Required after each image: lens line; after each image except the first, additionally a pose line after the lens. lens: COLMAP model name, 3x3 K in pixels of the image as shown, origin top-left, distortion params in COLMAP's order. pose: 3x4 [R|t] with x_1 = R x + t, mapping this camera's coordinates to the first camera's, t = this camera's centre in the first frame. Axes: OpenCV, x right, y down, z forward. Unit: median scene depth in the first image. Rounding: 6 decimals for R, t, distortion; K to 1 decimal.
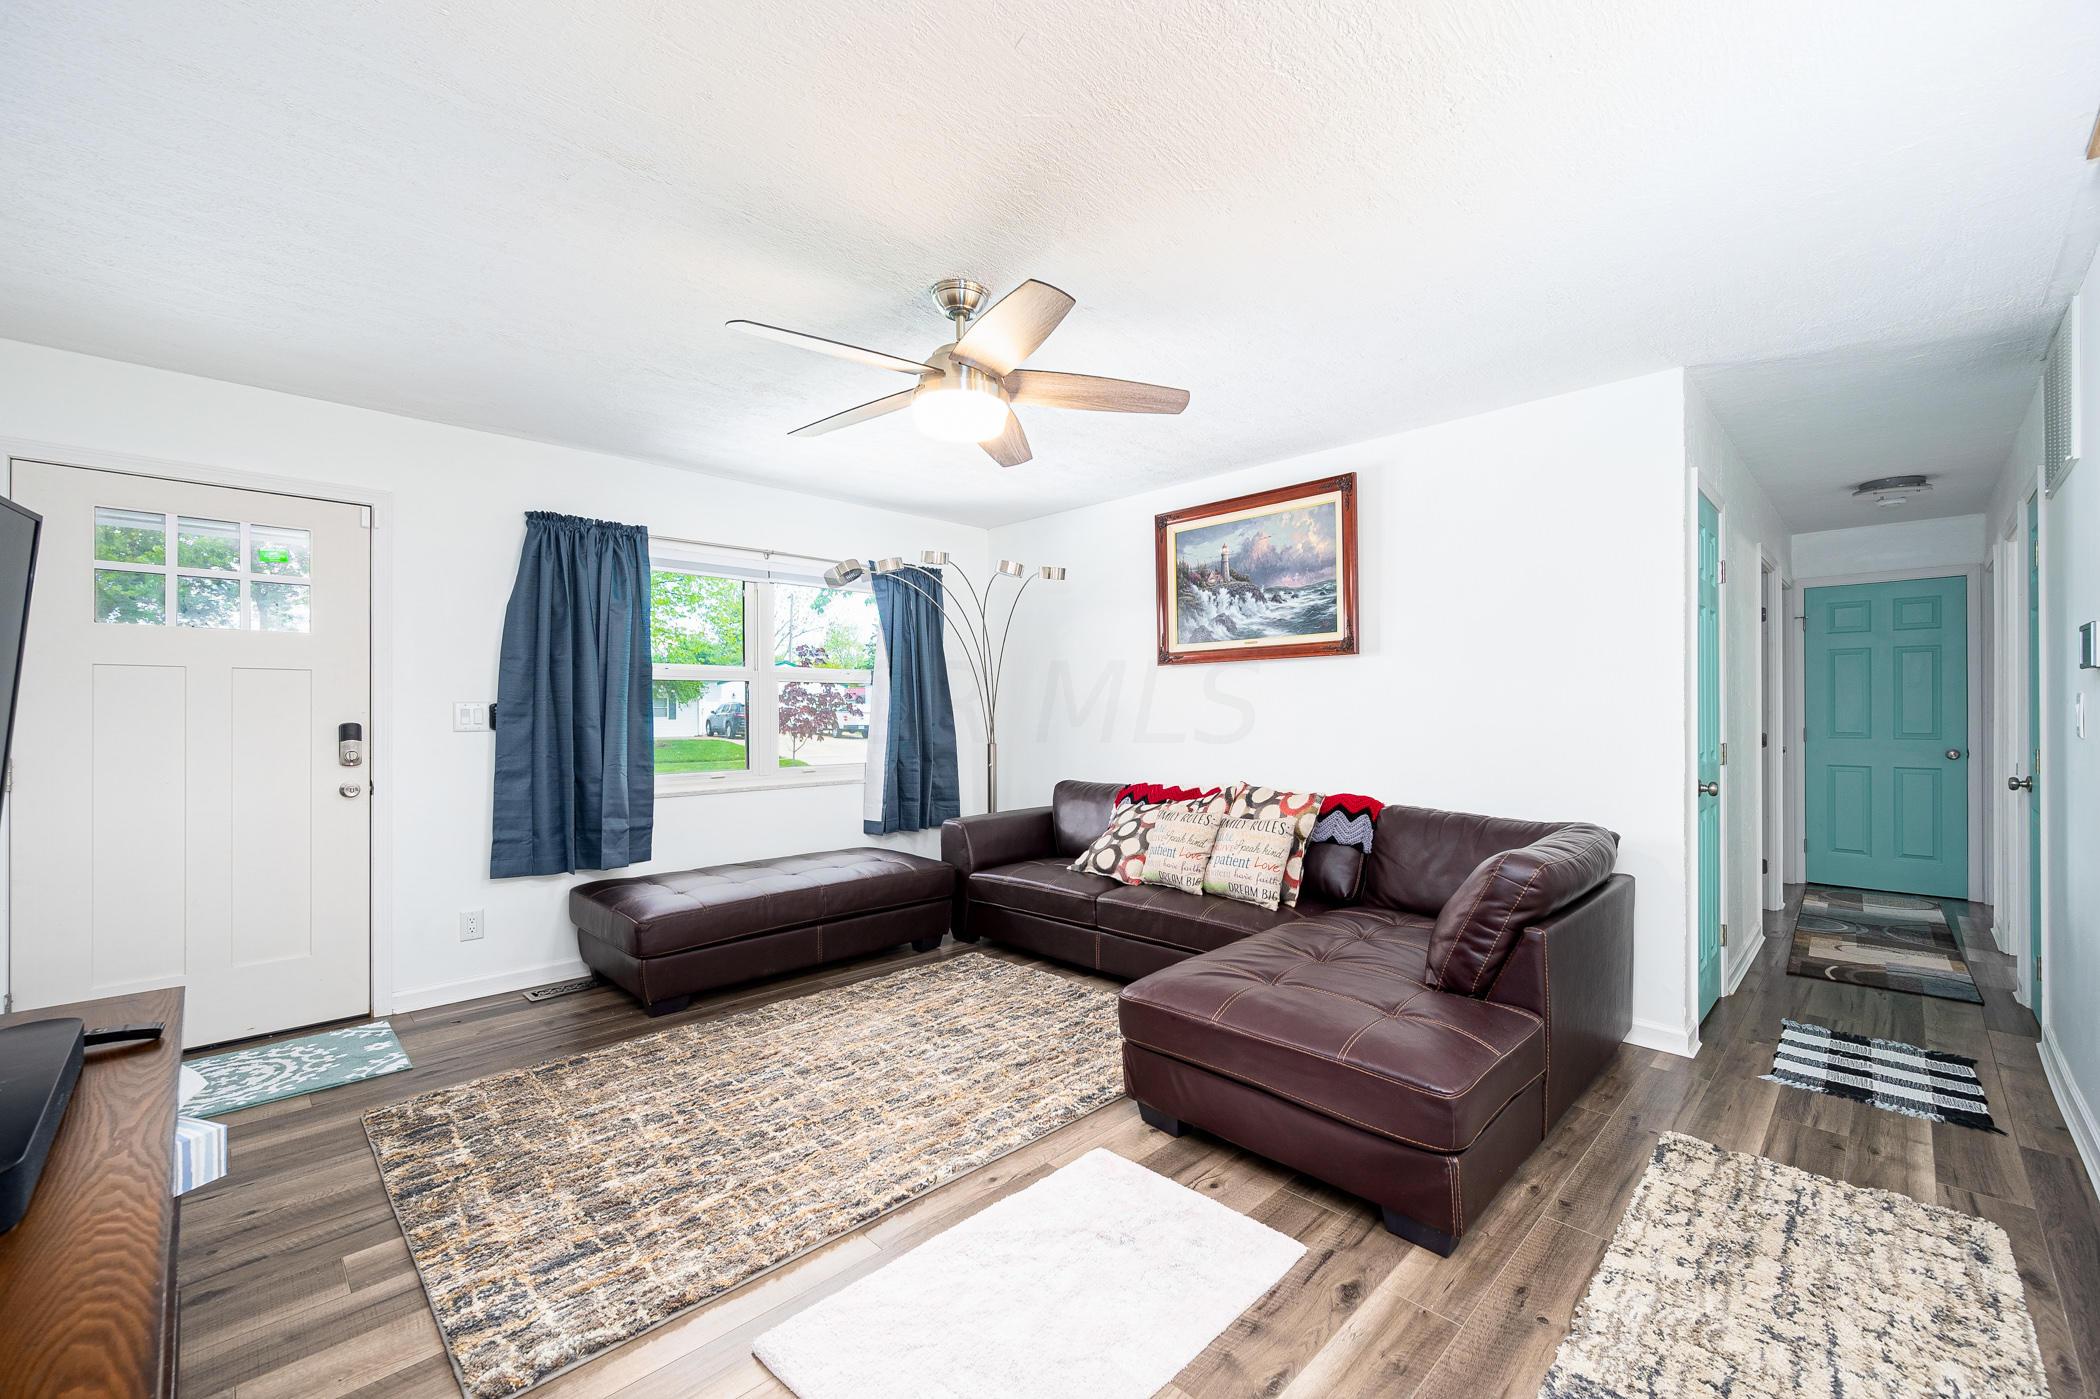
lens RADIAL K [[834.1, 0, 1061.6], [0, 834.1, 708.6], [0, 0, 1]] dist [-0.000728, 0.000189]
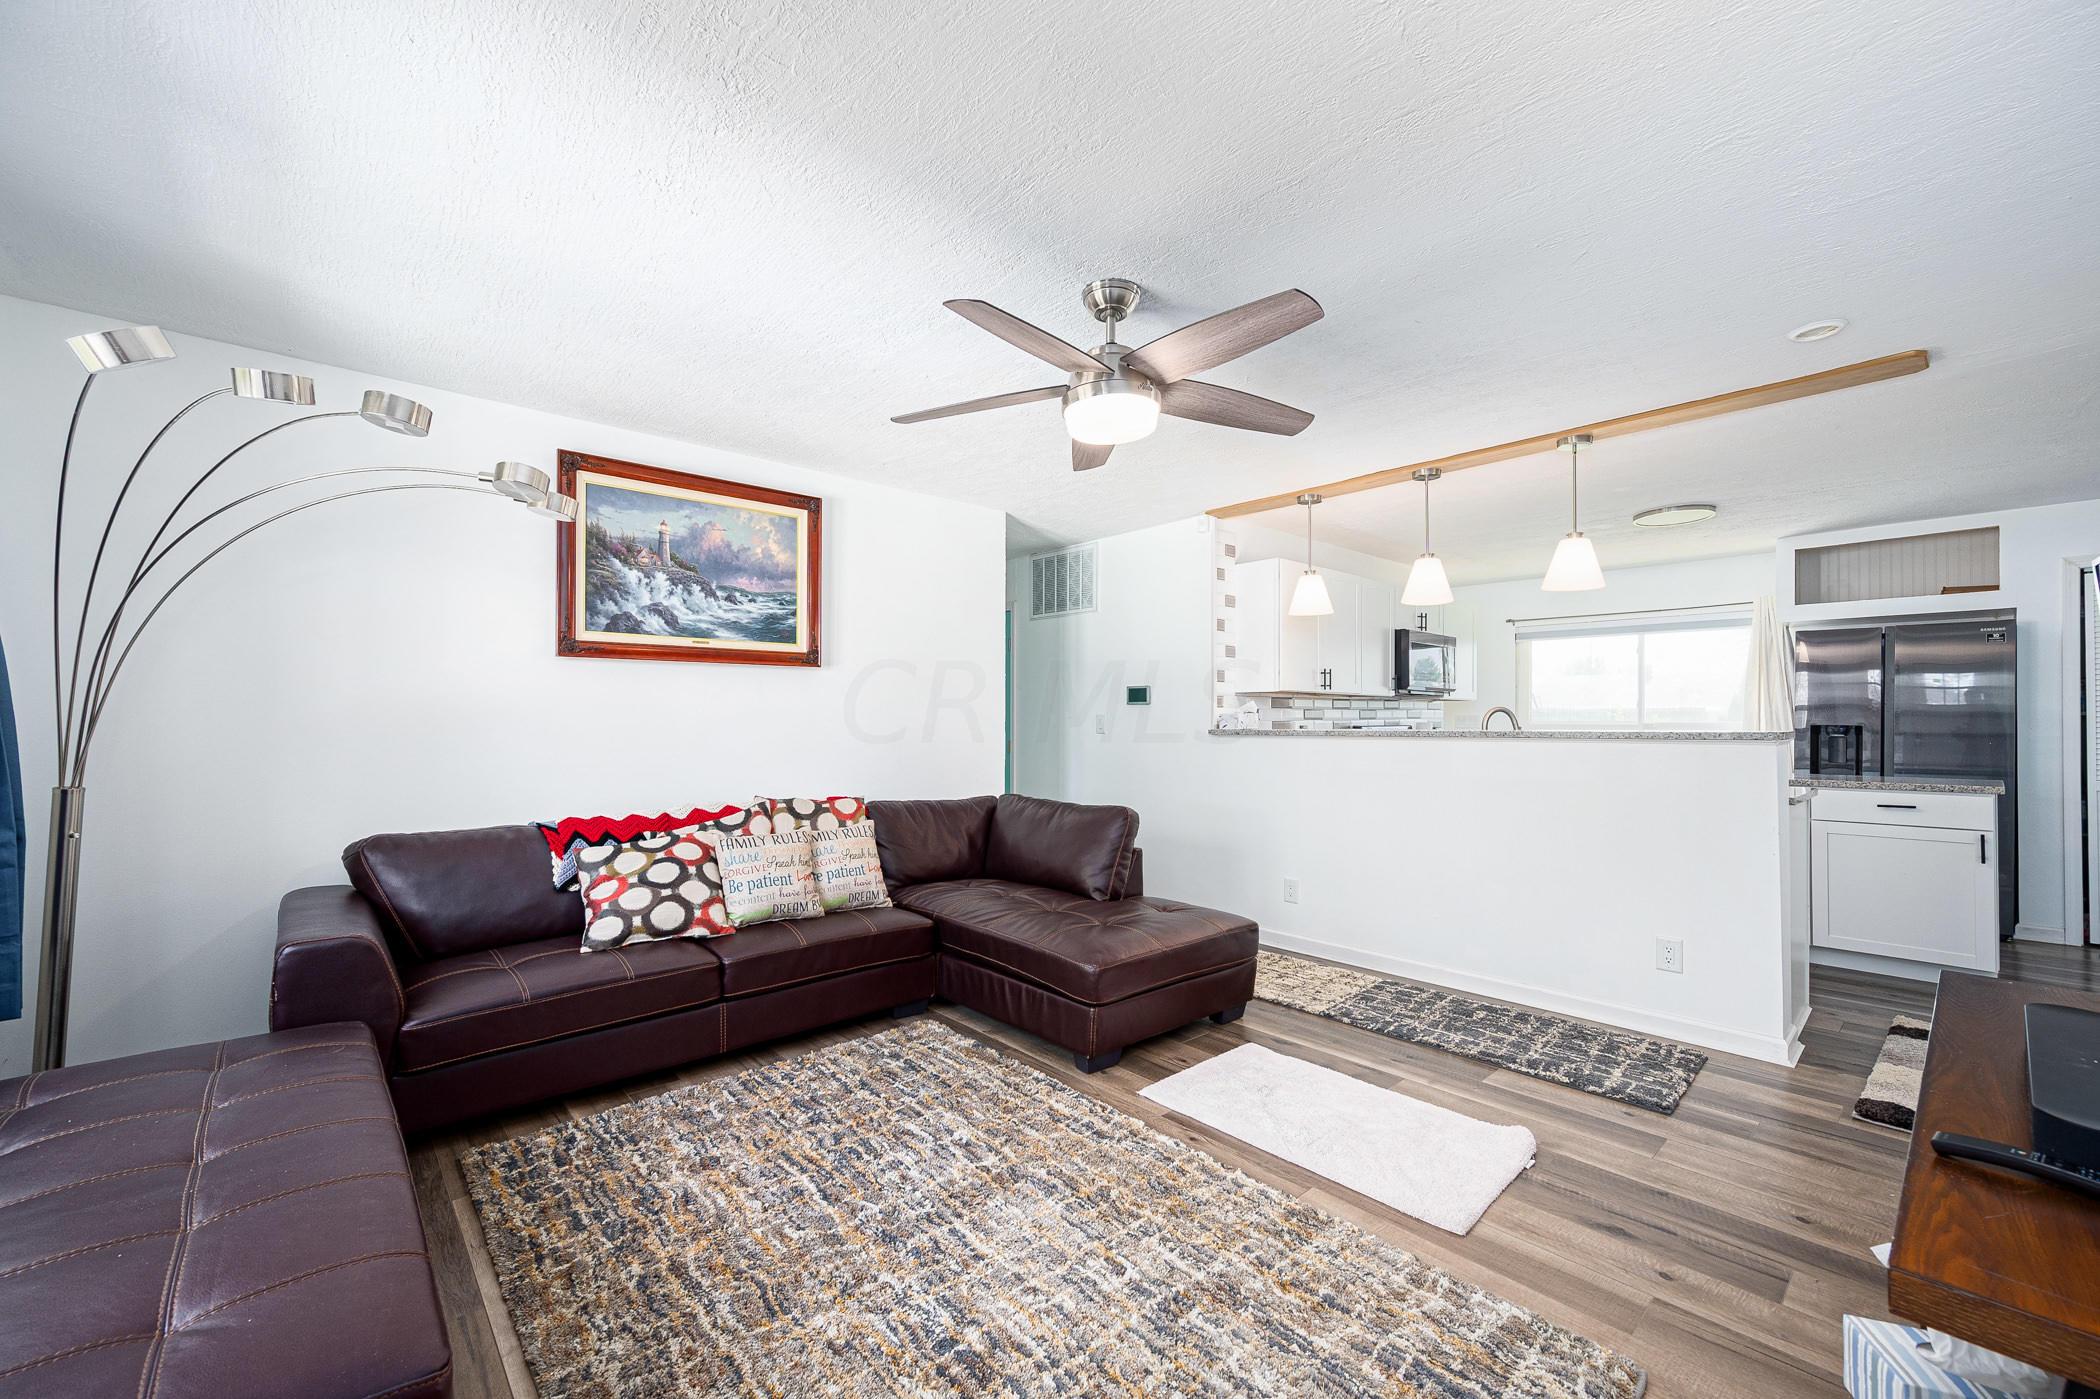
lens RADIAL K [[834.1, 0, 1034.1], [0, 834.1, 705.2], [0, 0, 1]] dist [-0.000728, 0.000189]
pose [[0.081701, 0.023866, 0.996371, -0.670428], [-0.004109, 0.999713, -0.023609, 0.007851], [-0.996648, -0.002165, 0.081775, 0.615513]]
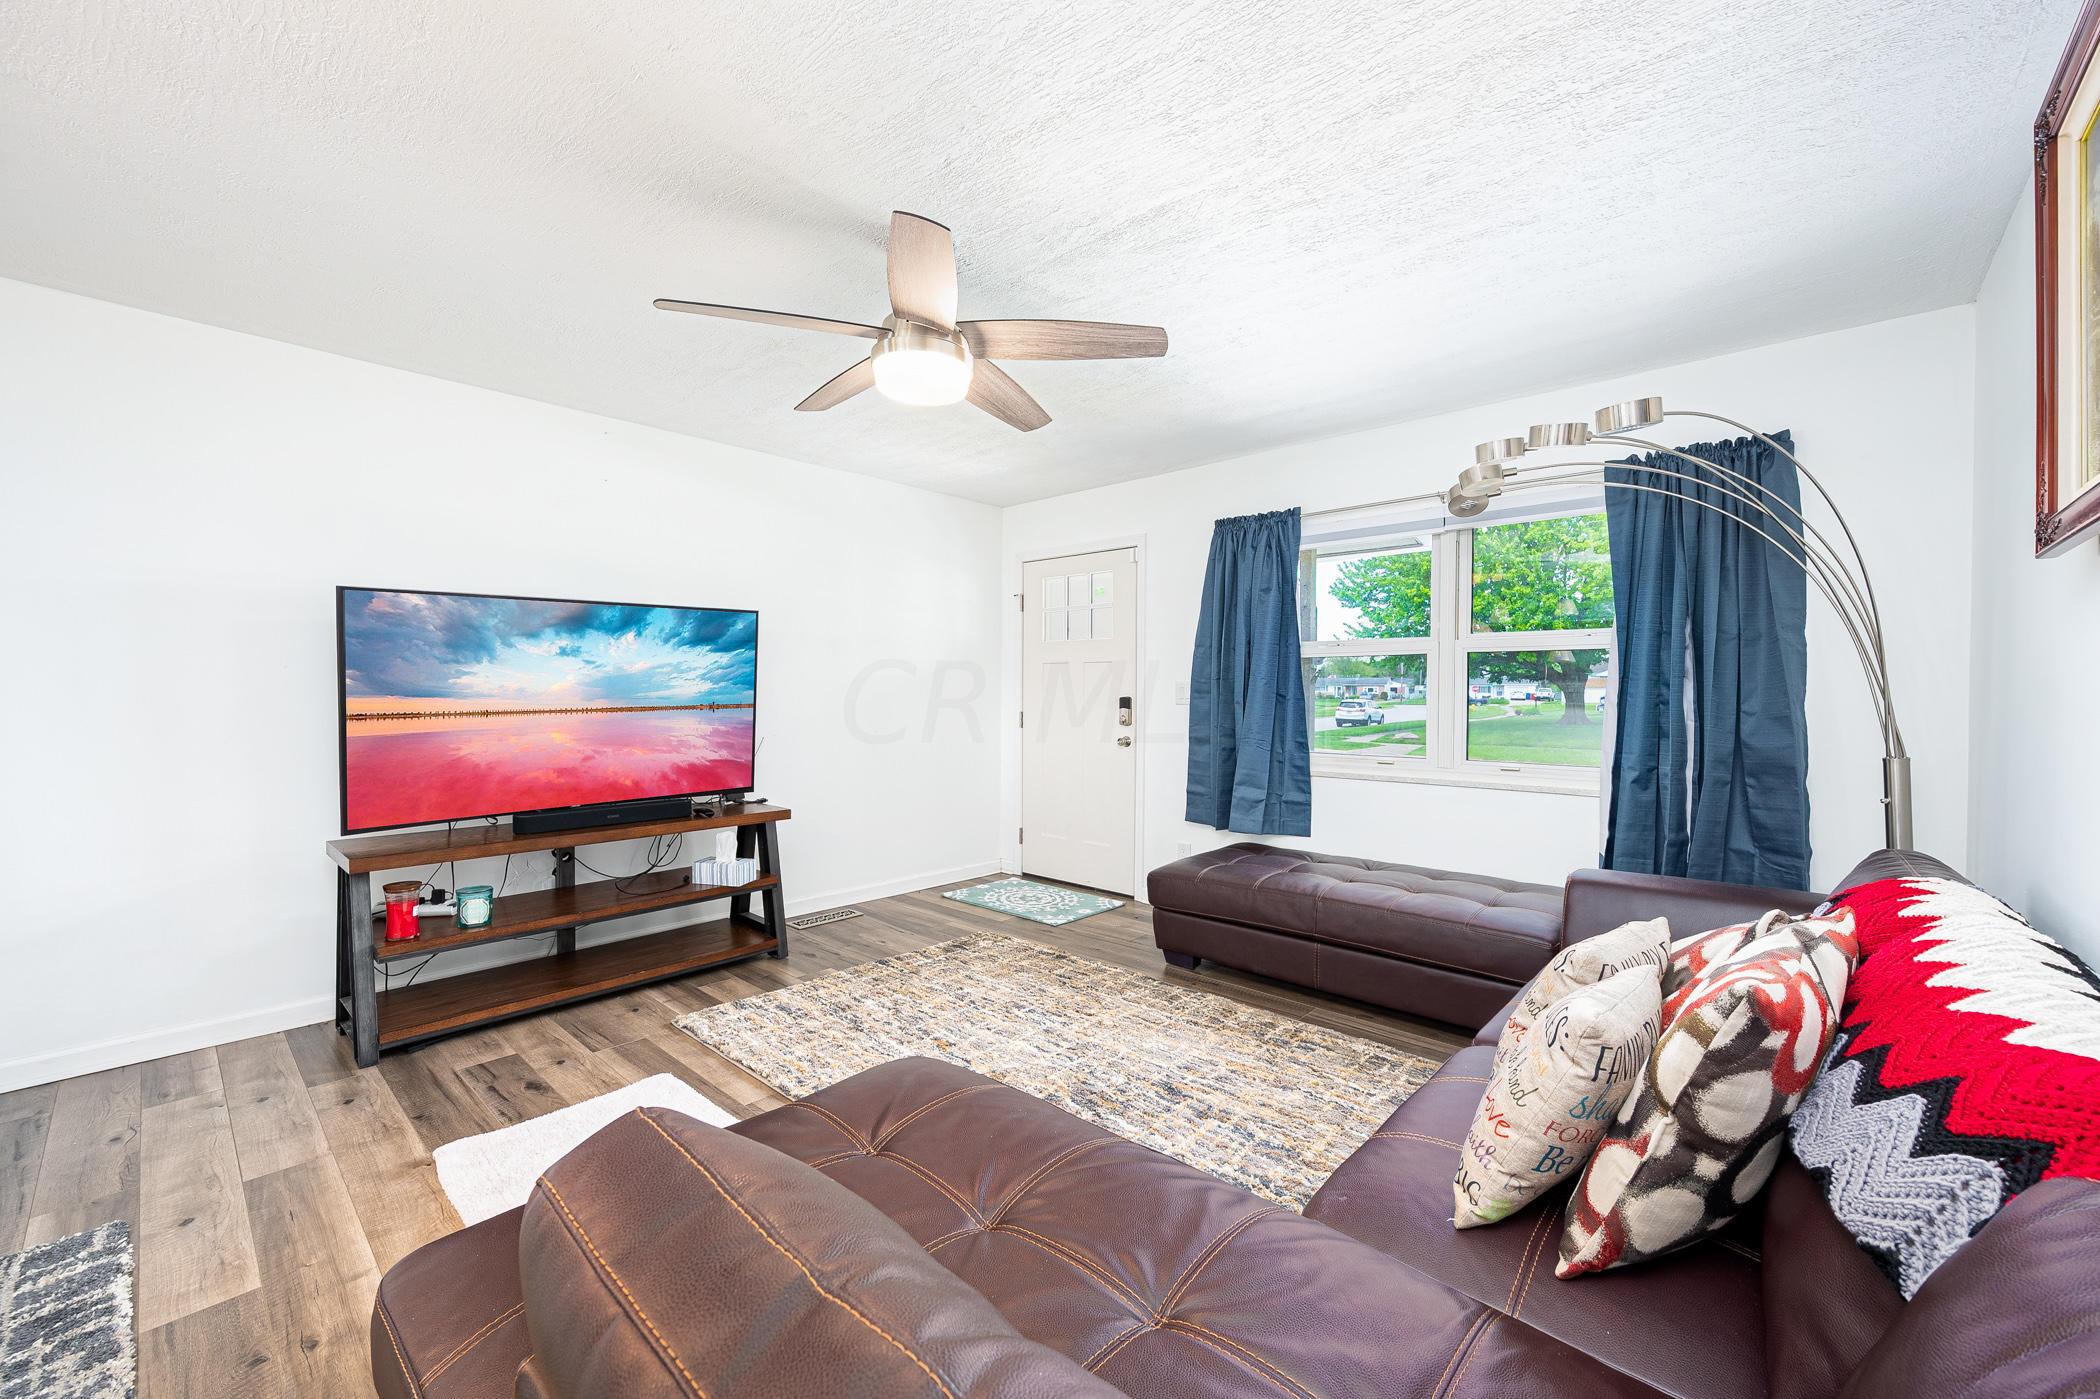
lens RADIAL K [[834.1, 0, 1065.8], [0, 834.1, 696.8], [0, 0, 1]] dist [-0.000728, 0.000189]
pose [[0.054285, 0.009193, -0.998483, 0.516925], [-0.003375, 0.999954, 0.009023, 0.004545], [0.998520, 0.002880, 0.054314, 0.679472]]
